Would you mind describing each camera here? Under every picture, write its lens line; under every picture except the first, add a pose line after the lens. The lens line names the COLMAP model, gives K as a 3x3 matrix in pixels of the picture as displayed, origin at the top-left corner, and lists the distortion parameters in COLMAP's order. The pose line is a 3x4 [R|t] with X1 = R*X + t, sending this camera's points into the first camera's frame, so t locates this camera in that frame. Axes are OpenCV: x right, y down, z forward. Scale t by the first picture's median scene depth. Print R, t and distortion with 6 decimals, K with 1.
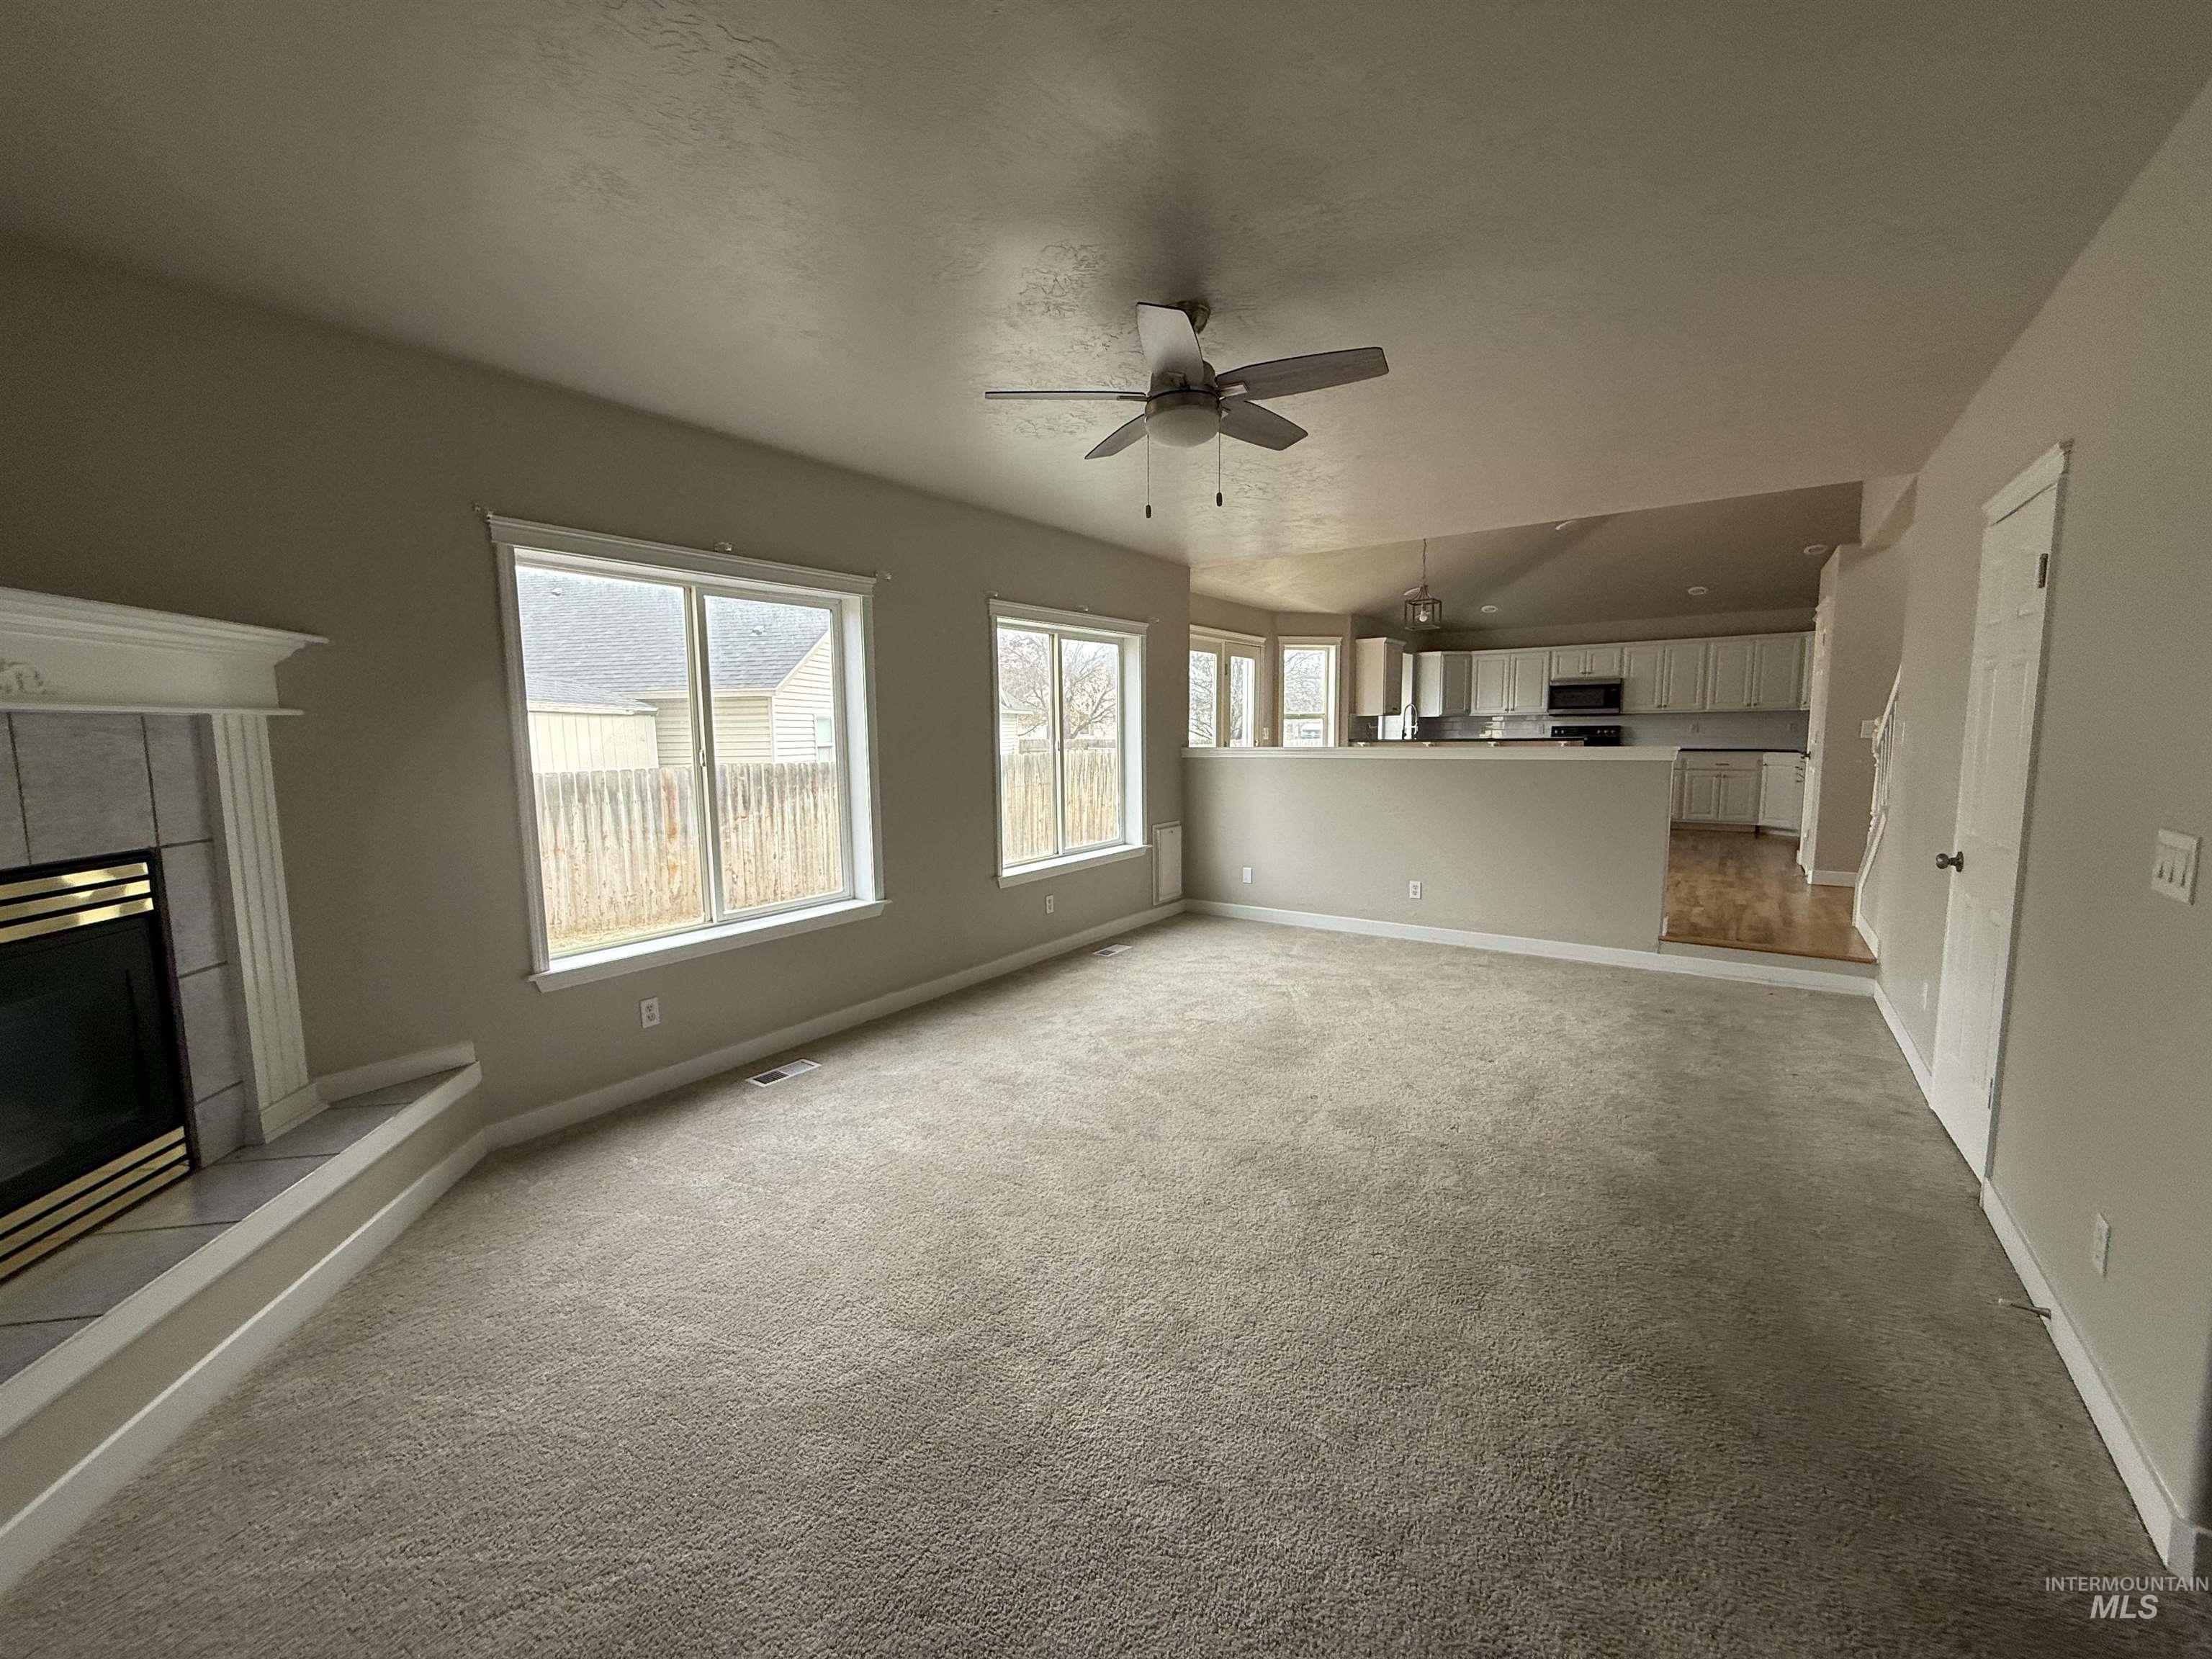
lens RADIAL K [[879.4, 0, 1095.7], [0, 879.4, 836.5], [0, 0, 1]] dist [-0.002086, 0.000832]
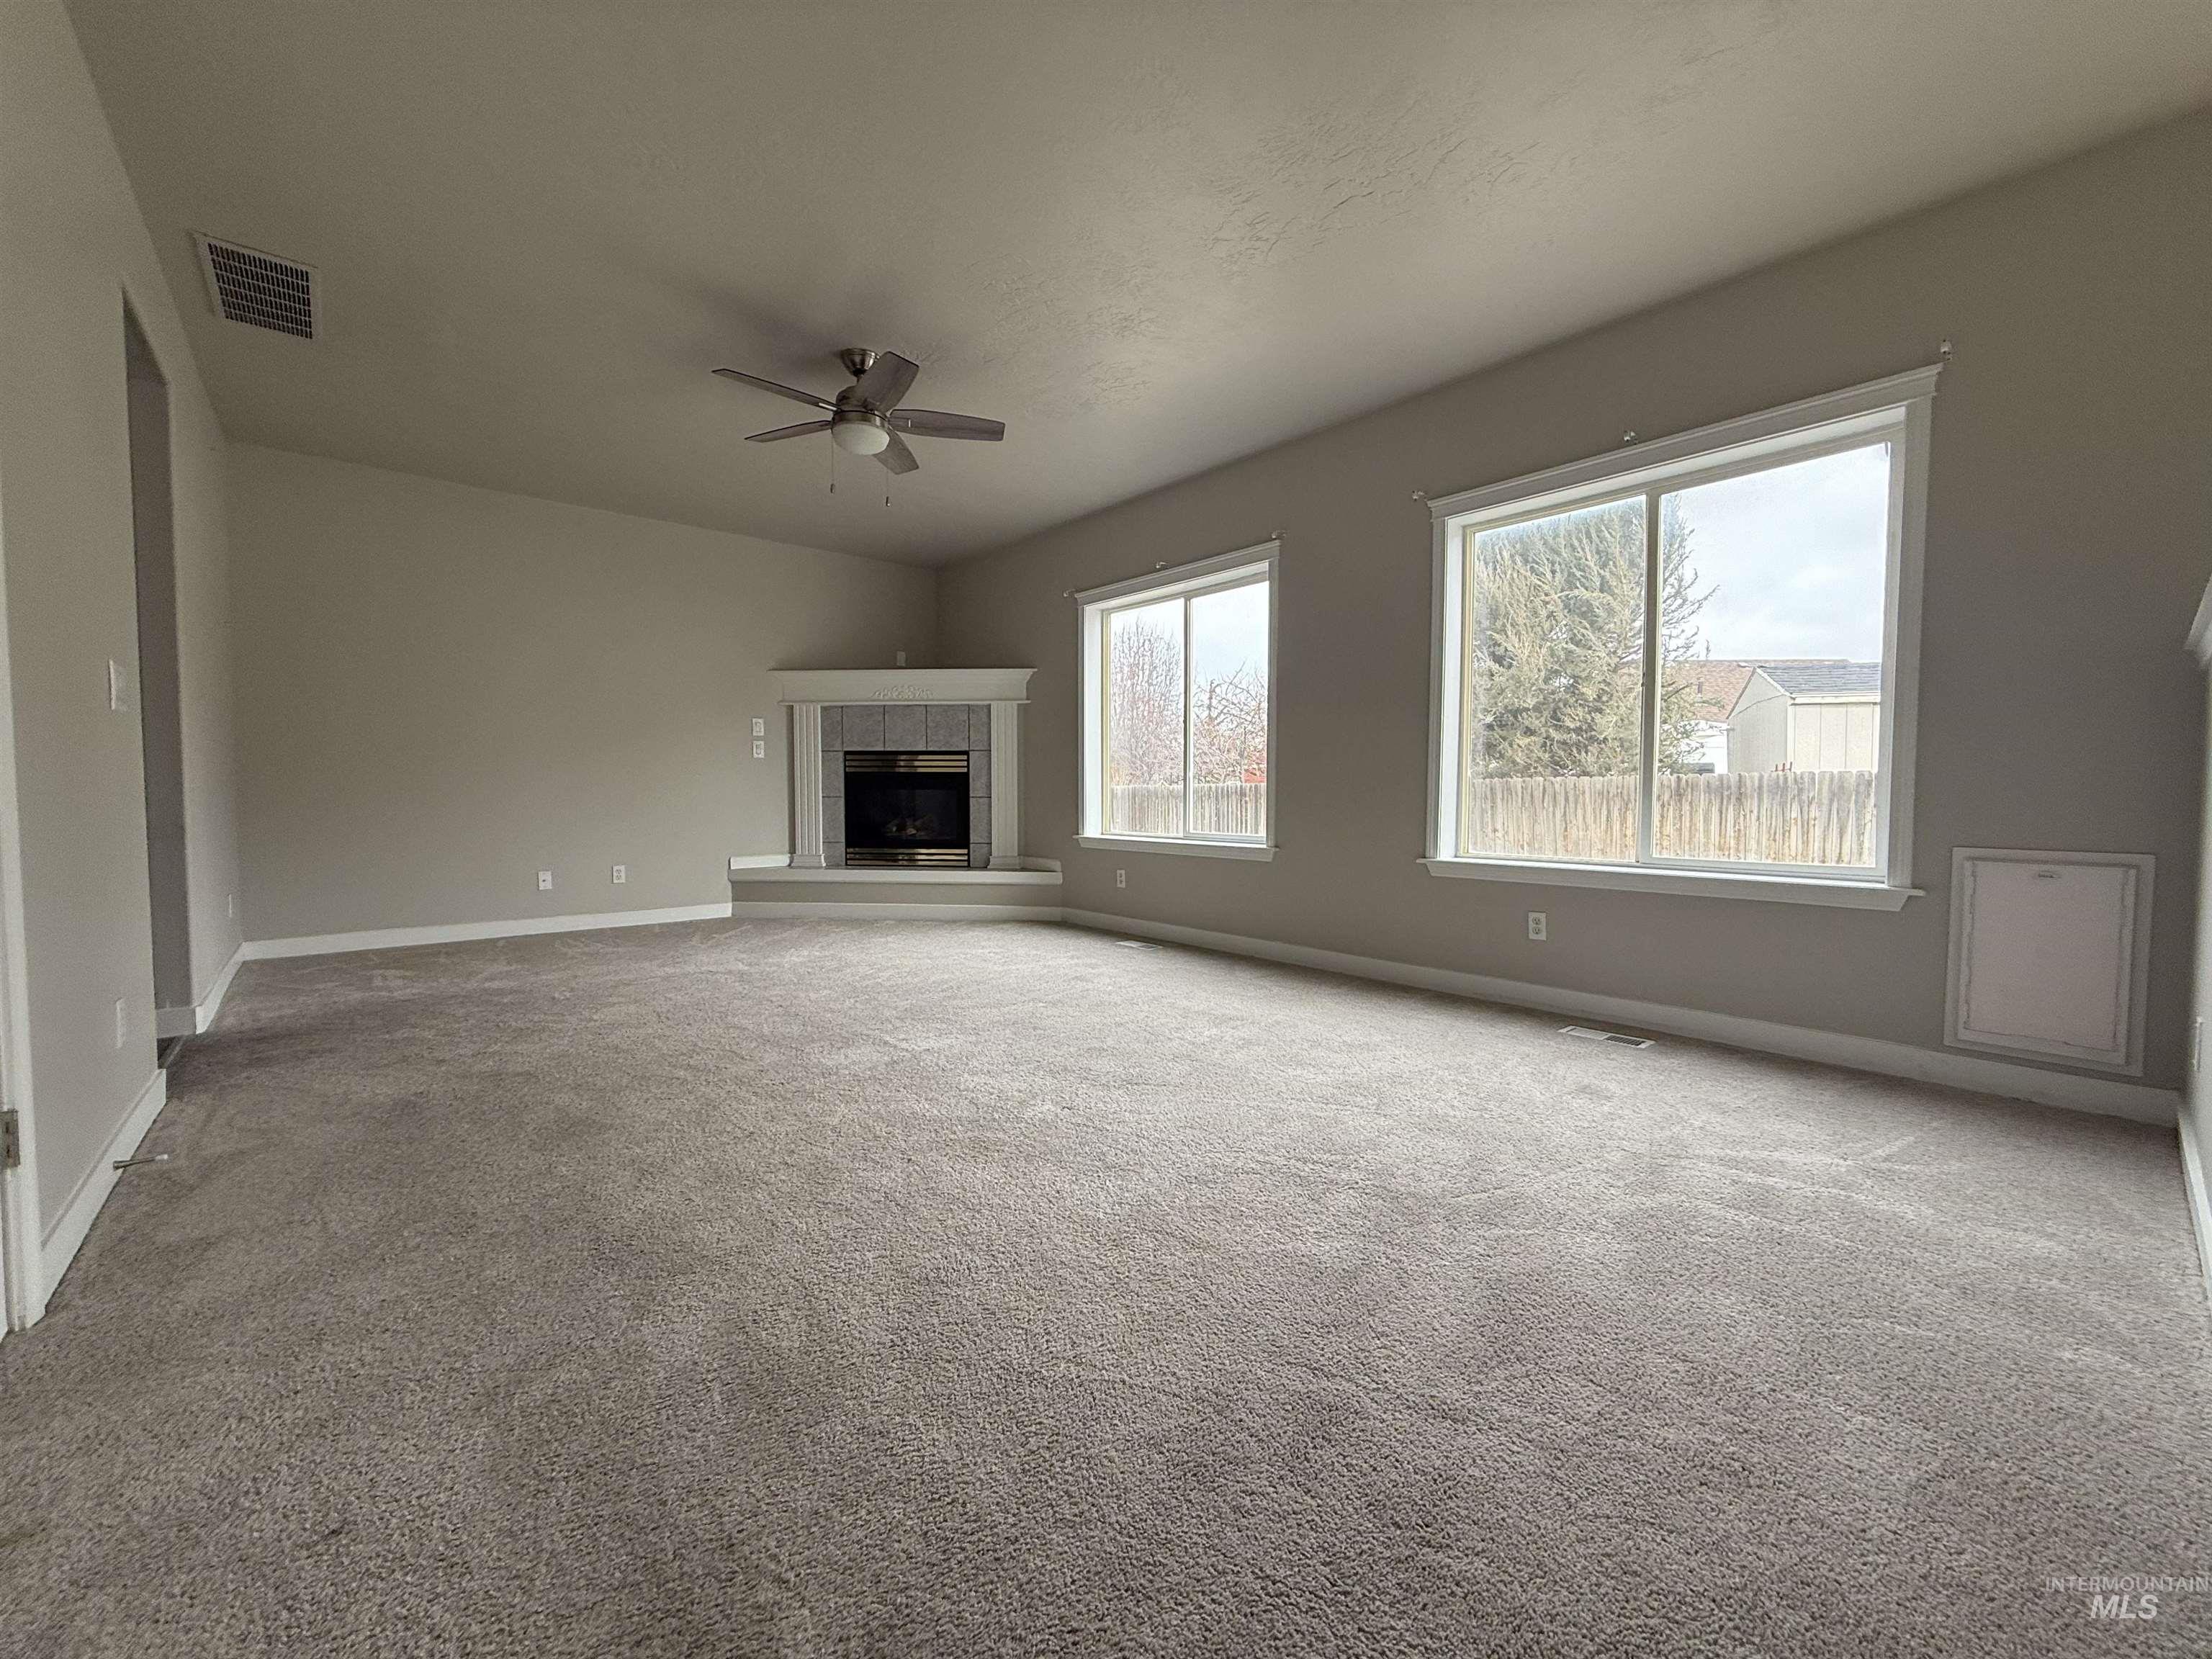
lens RADIAL K [[879.4, 0, 1095.7], [0, 879.4, 836.9], [0, 0, 1]] dist [-0.002086, 0.000832]
pose [[-0.241180, 0.066889, -0.968173, 0.348246], [-0.113987, 0.988764, 0.096707, -0.007359], [0.963763, 0.133682, -0.230845, 0.443244]]
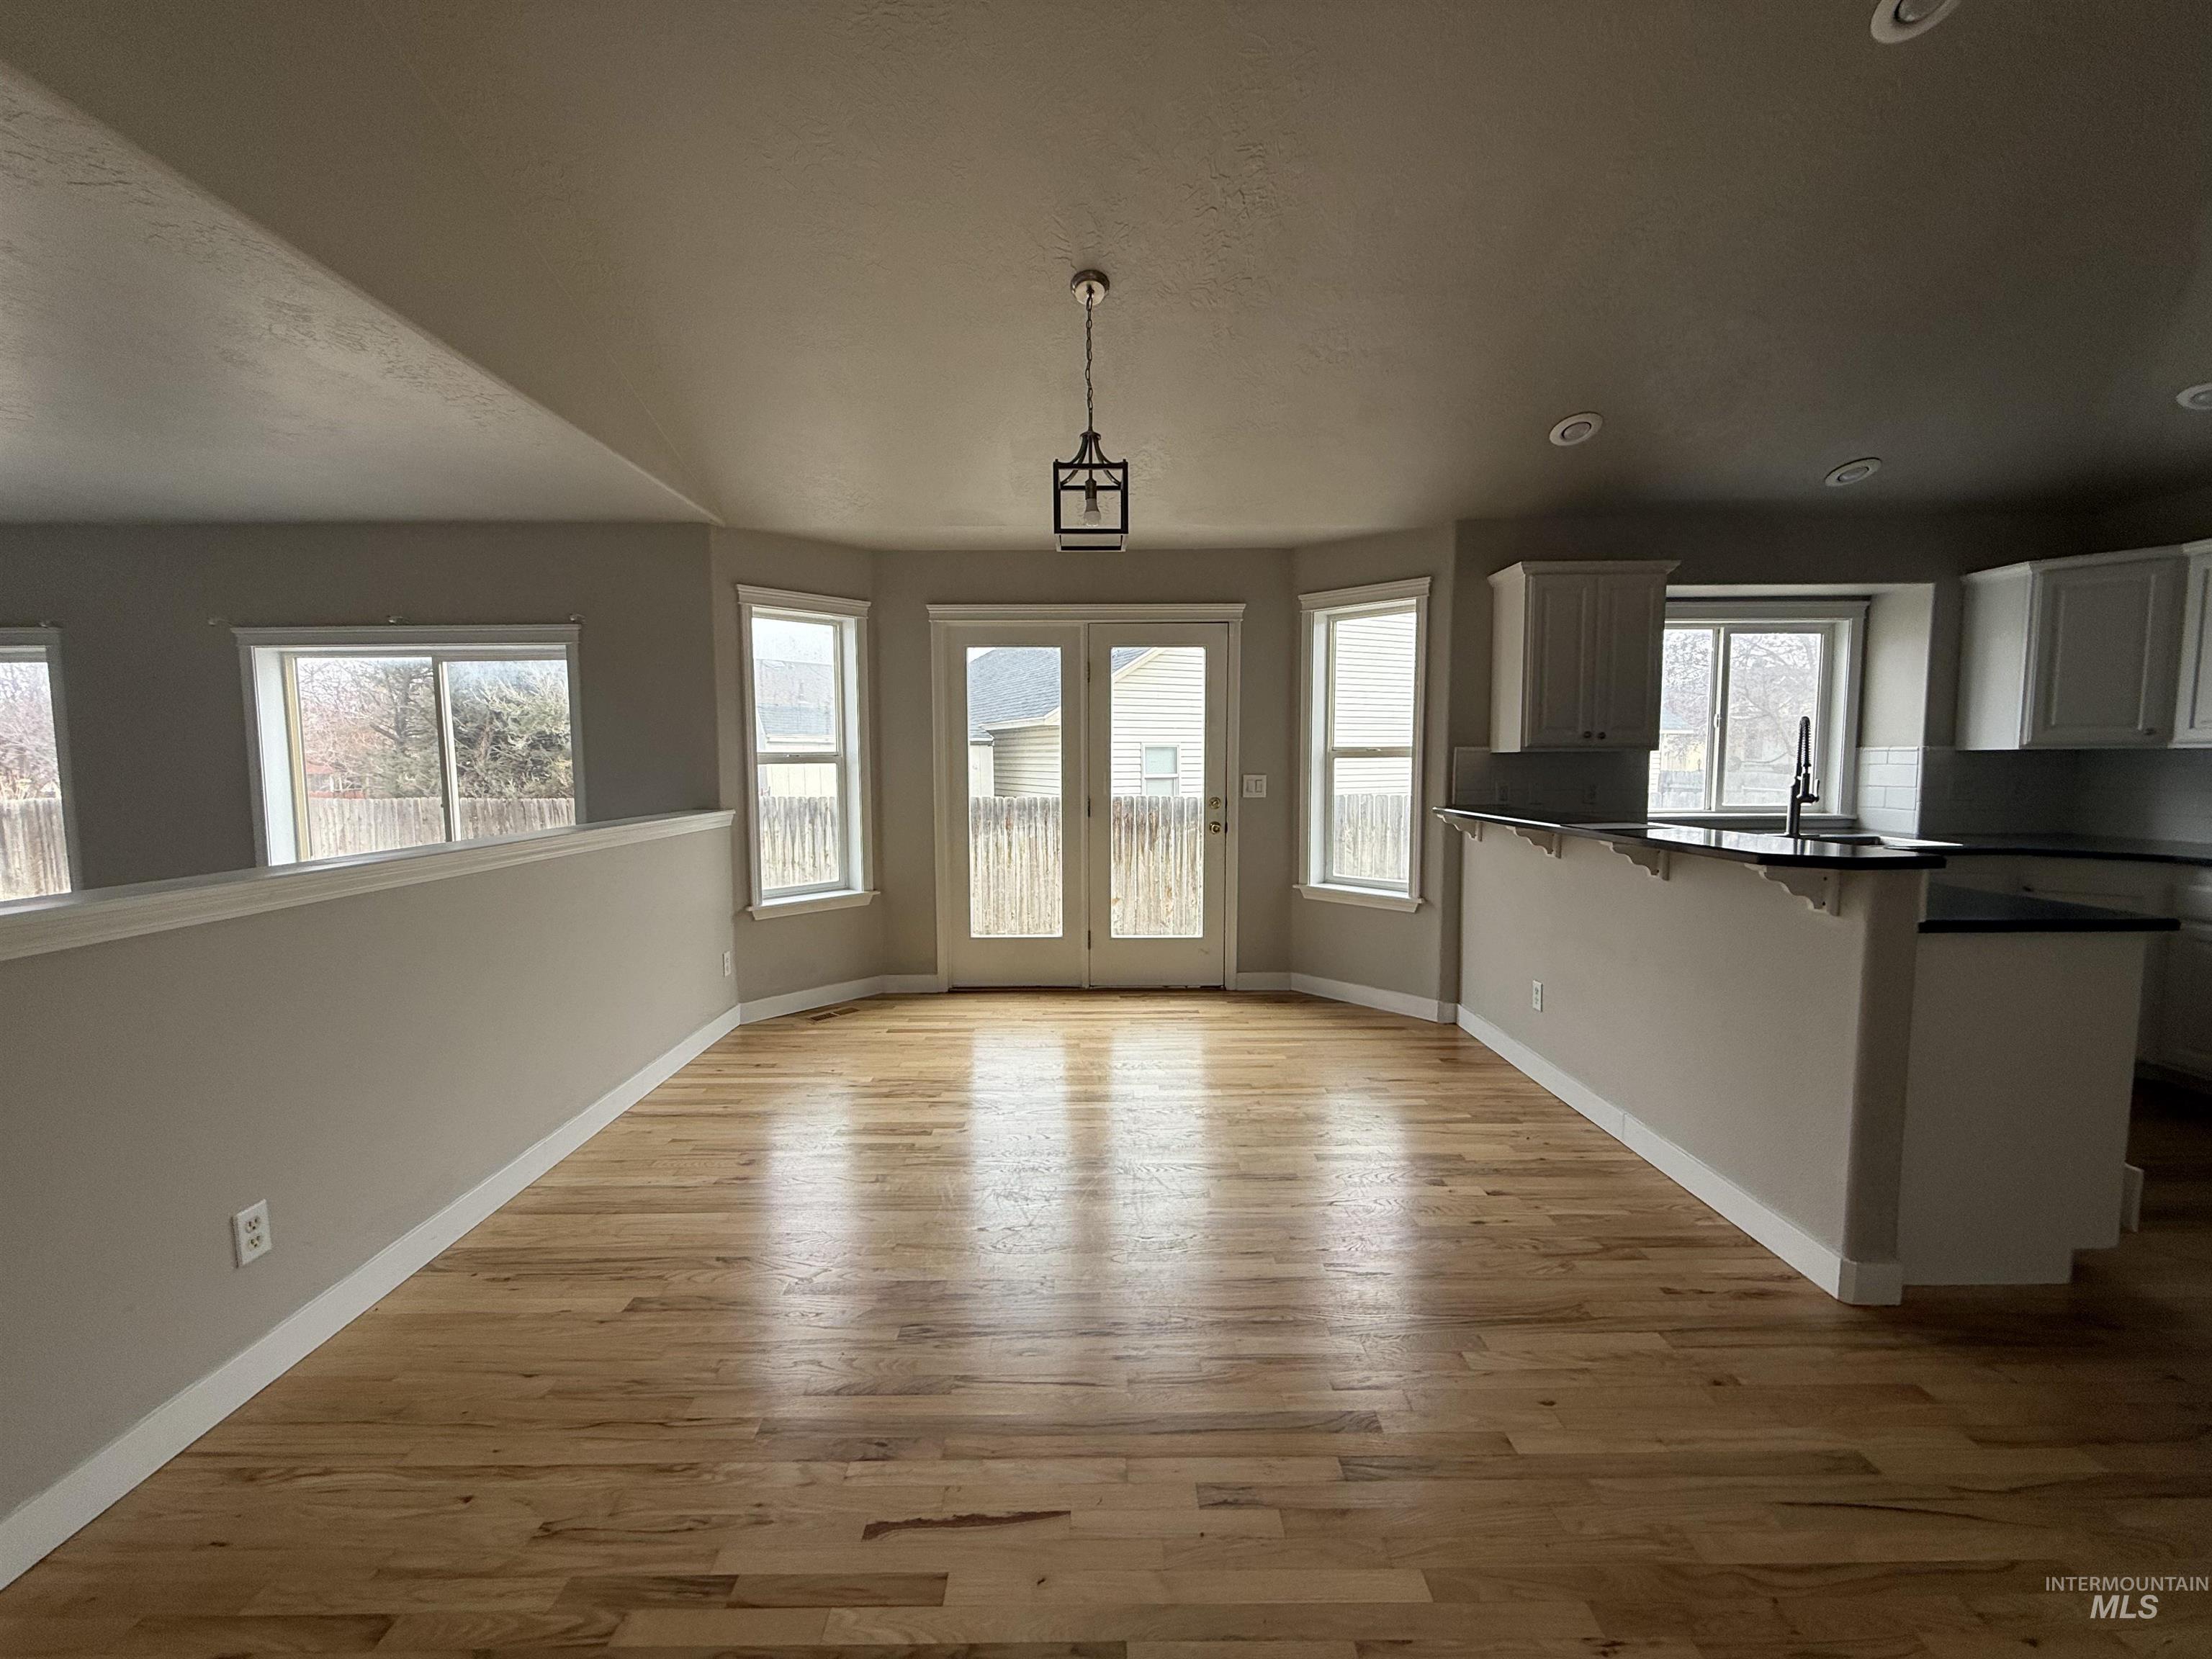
lens RADIAL K [[879.4, 0, 1098.4], [0, 879.4, 832.8], [0, 0, 1]] dist [-0.002086, 0.000832]
pose [[0.589895, 0.080175, -0.803490, 0.507969], [-0.099562, 0.994687, 0.026158, -0.085205], [0.801318, 0.064567, 0.594744, 0.559323]]
